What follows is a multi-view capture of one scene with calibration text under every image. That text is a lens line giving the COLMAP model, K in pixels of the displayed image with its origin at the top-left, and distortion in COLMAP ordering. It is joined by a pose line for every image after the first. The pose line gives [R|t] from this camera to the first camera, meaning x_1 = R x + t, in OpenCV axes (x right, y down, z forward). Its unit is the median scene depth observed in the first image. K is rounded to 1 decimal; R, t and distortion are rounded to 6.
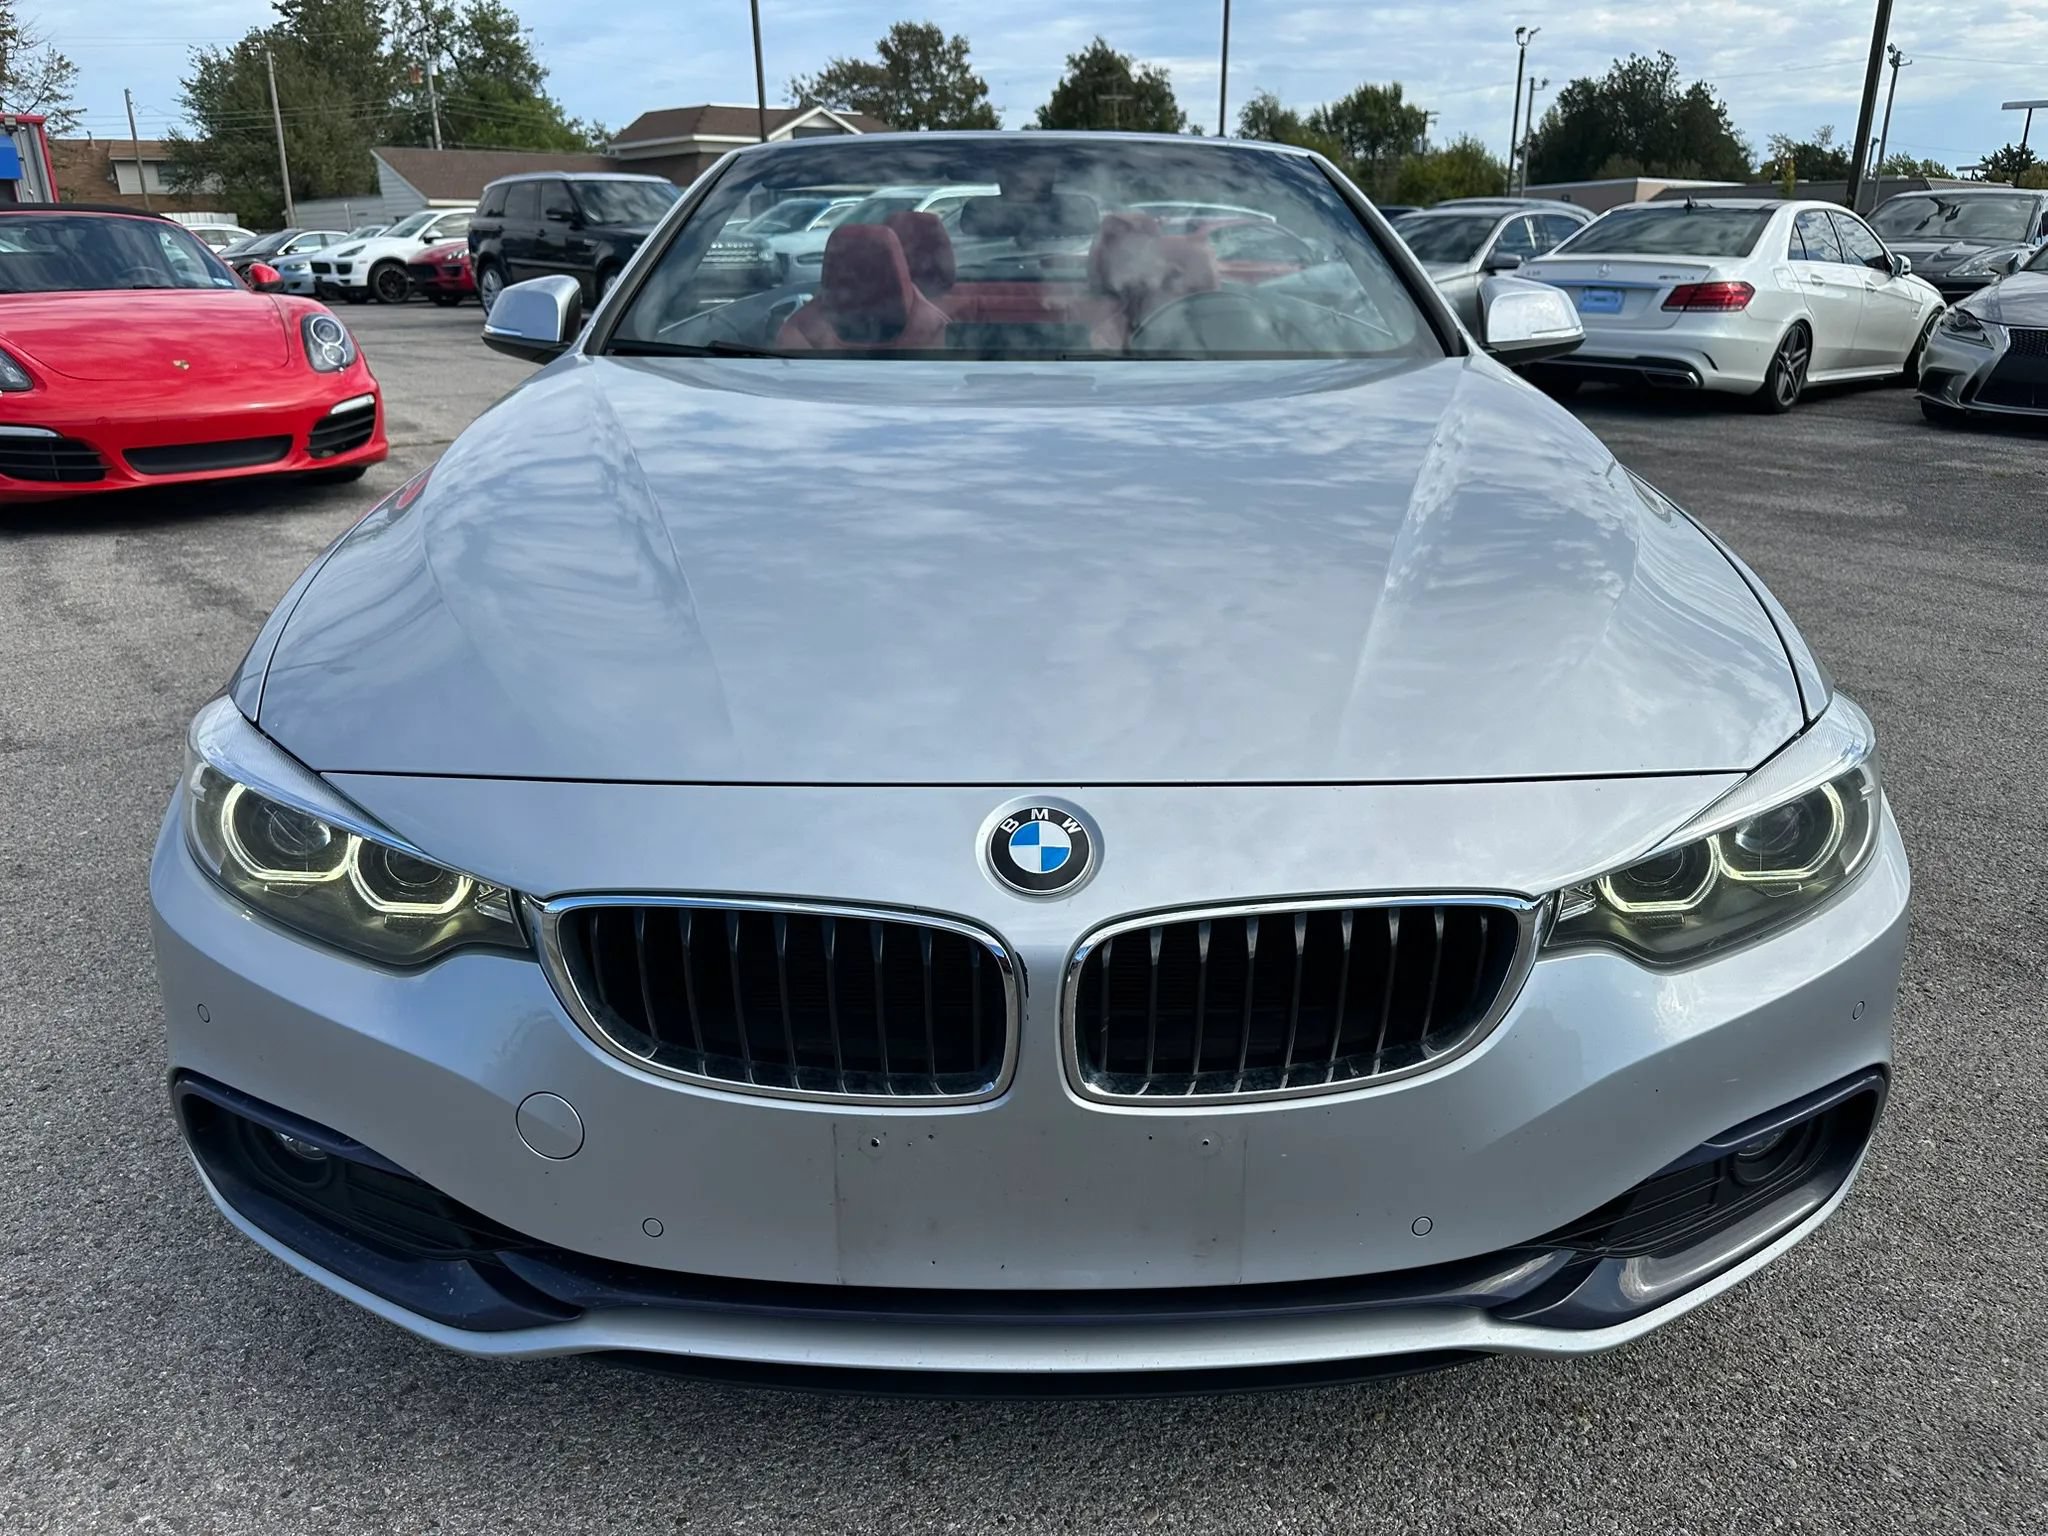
lens RADIAL K [[1465.3, 0, 1034.9], [0, 1465.3, 763.7], [0, 0, 1]] dist [0.016633, -0.021019]
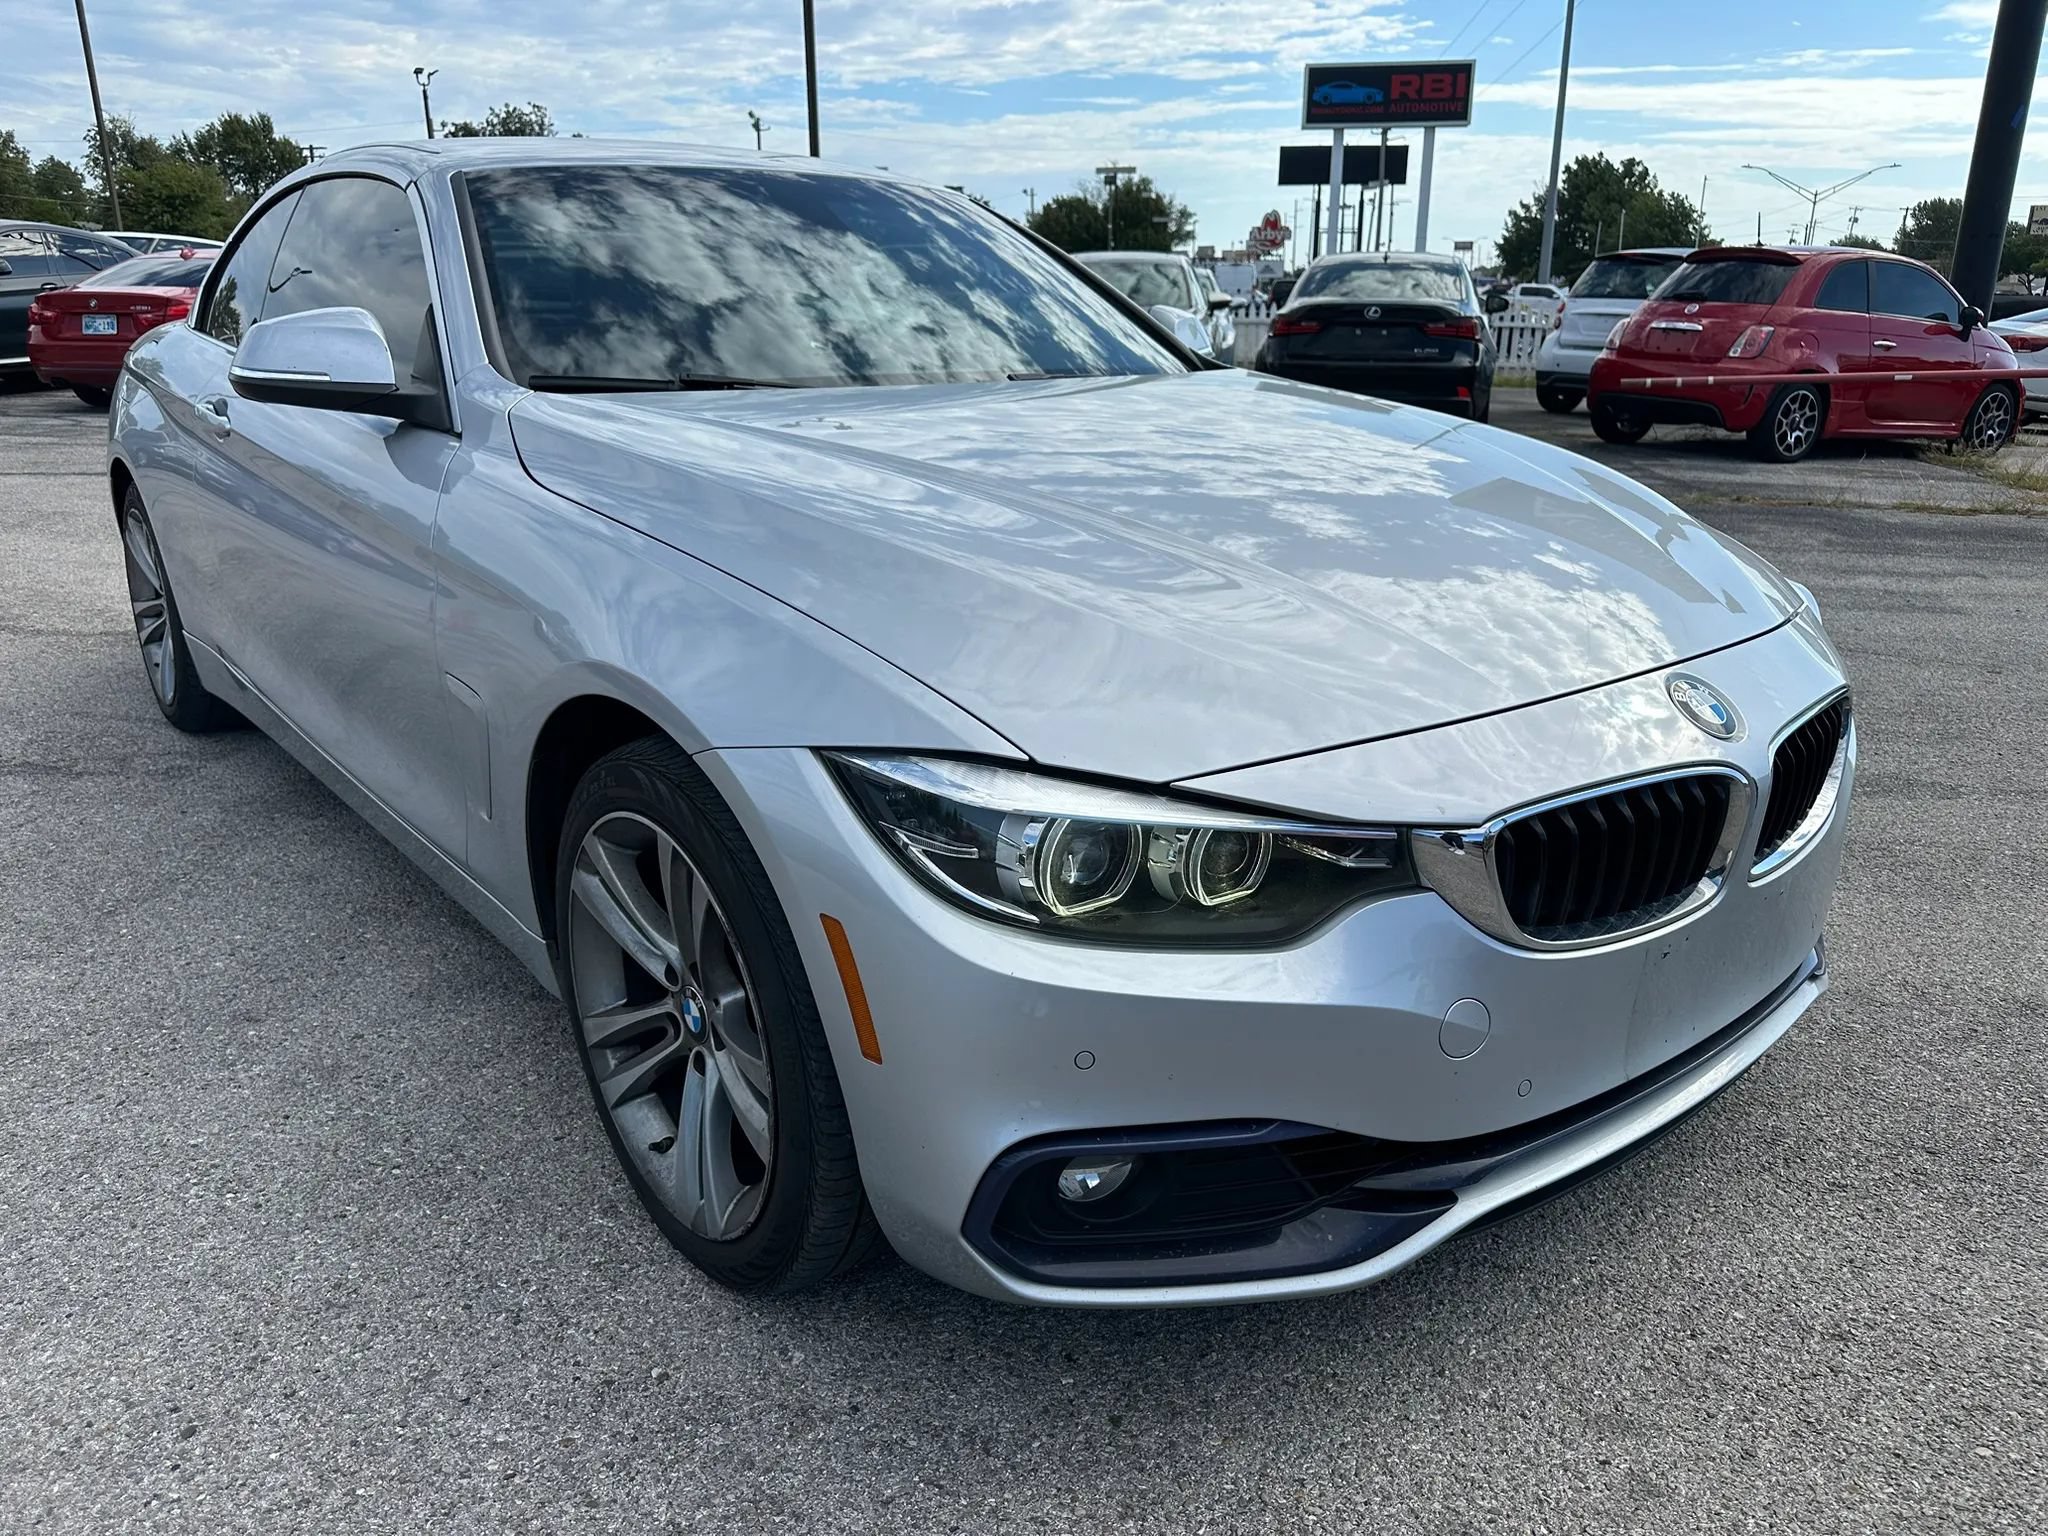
lens RADIAL K [[1465.3, 0, 1021.8], [0, 1465.3, 763.2], [0, 0, 1]] dist [0.016633, -0.021019]
pose [[0.781014, -0.191790, 0.594335, -0.032948], [0.206877, 0.977397, 0.043546, -0.002017], [-0.589253, 0.088944, 0.803038, 0.006945]]
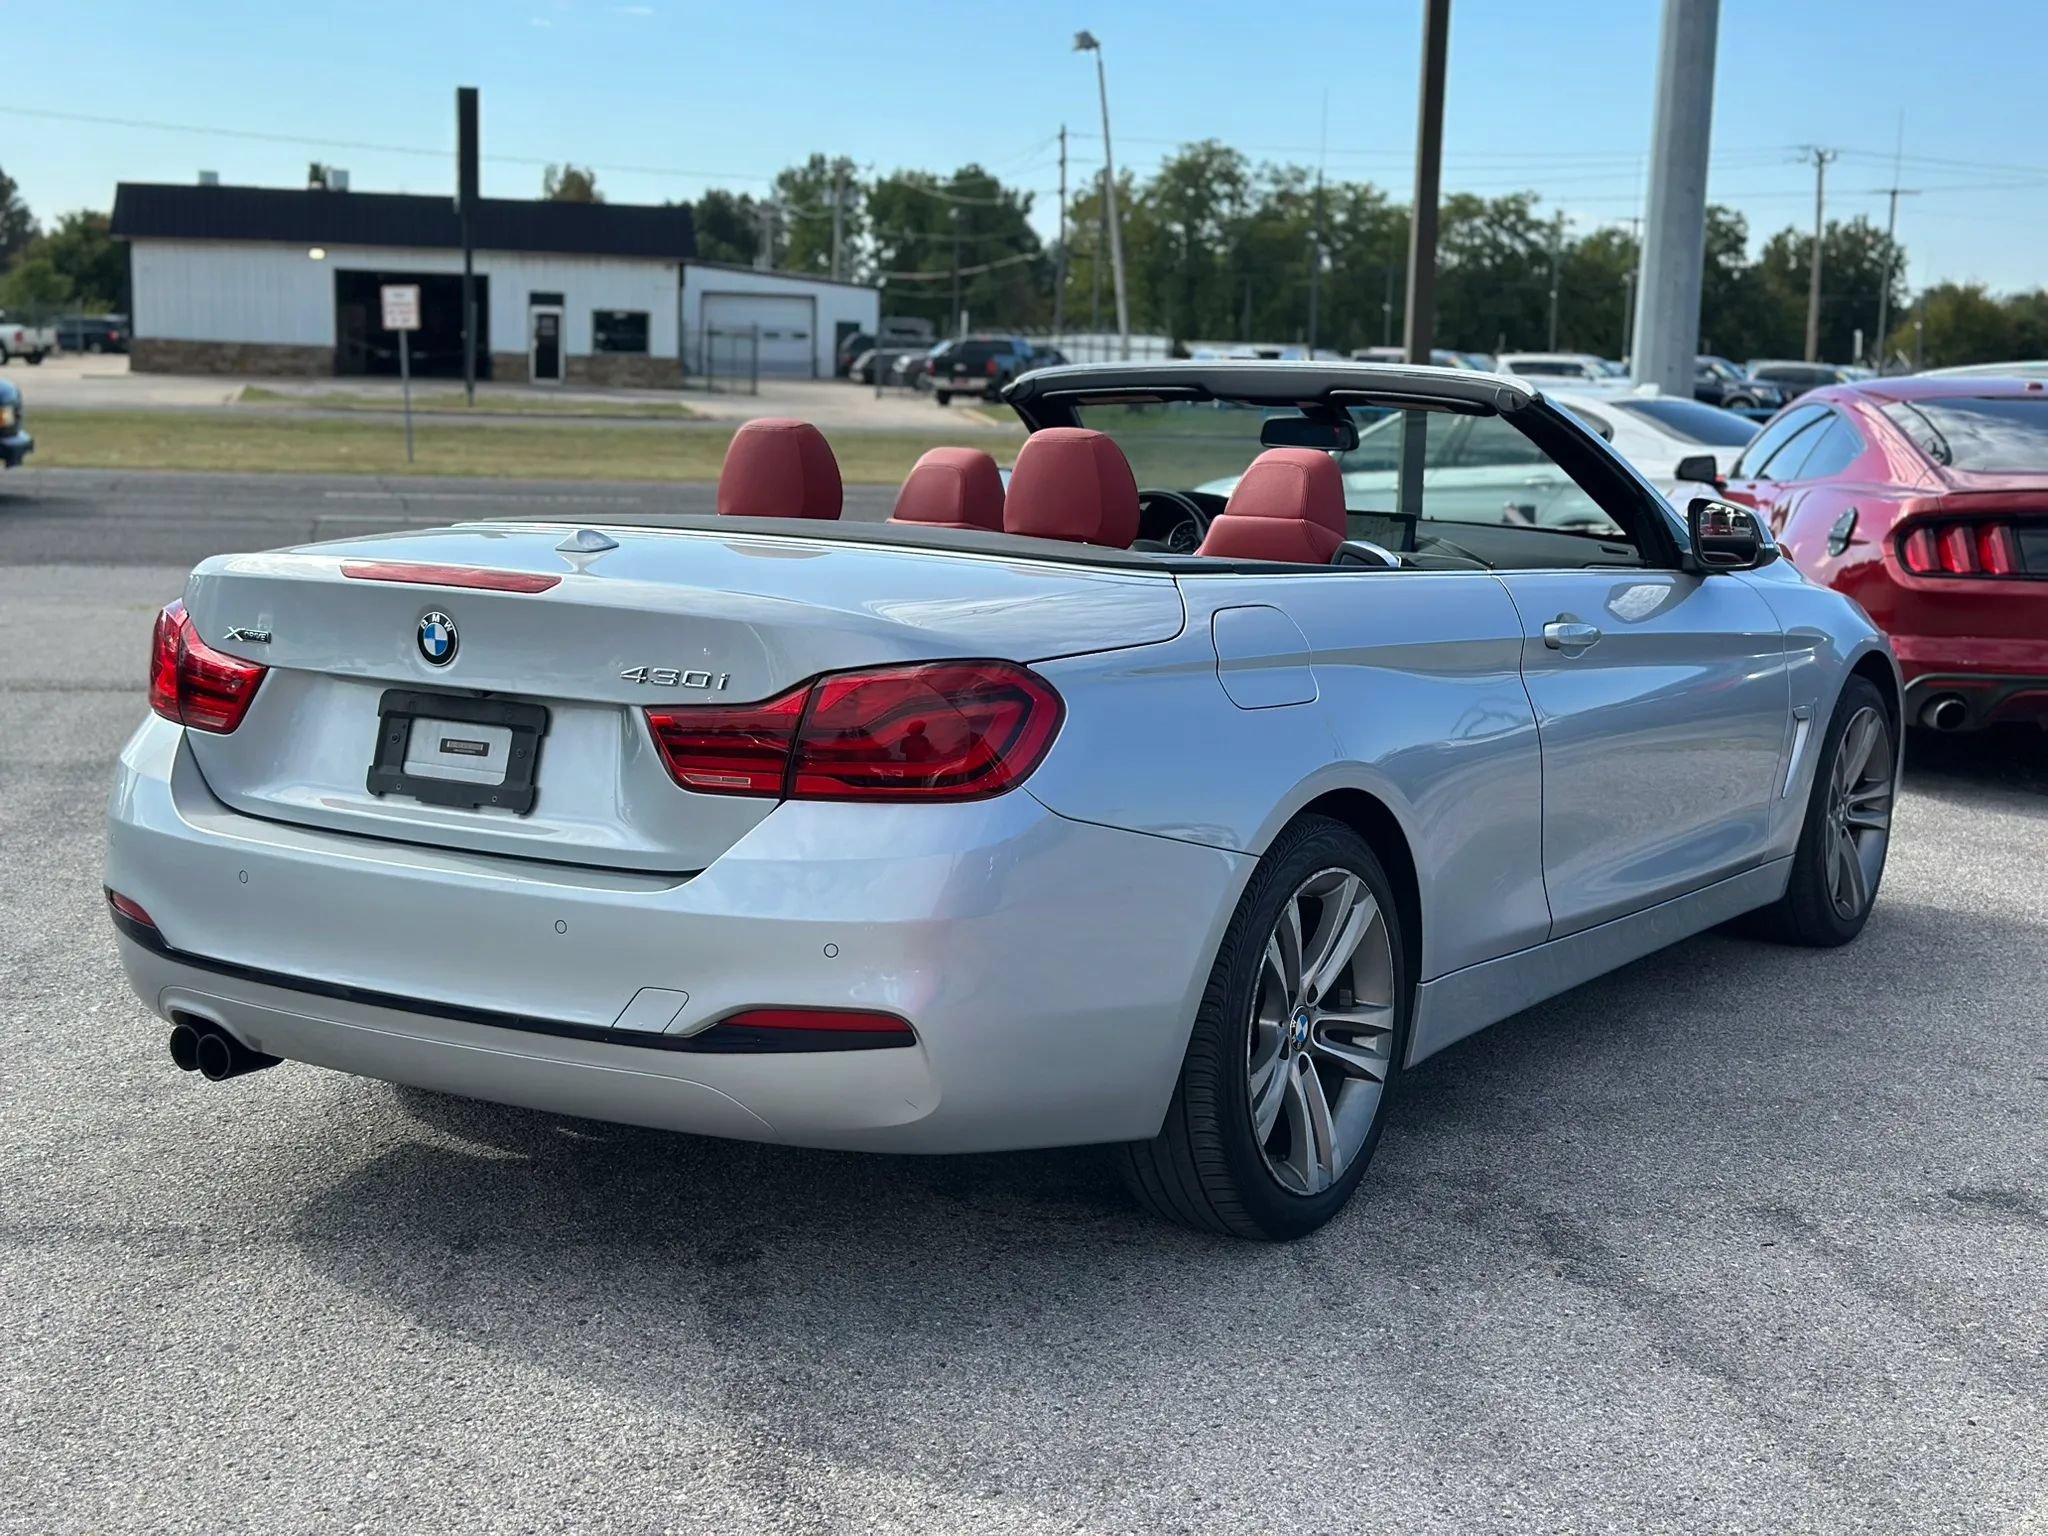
lens RADIAL K [[2880.3, 0, 1037.2], [0, 2880.3, 772.1], [0, 0, 1]] dist [0.116084, 0.000000]
pose [[-0.840057, -0.097876, 0.533597, -0.062971], [0.160802, 0.894464, 0.417224, -0.065844], [-0.518119, 0.436295, -0.735662, 0.170700]]
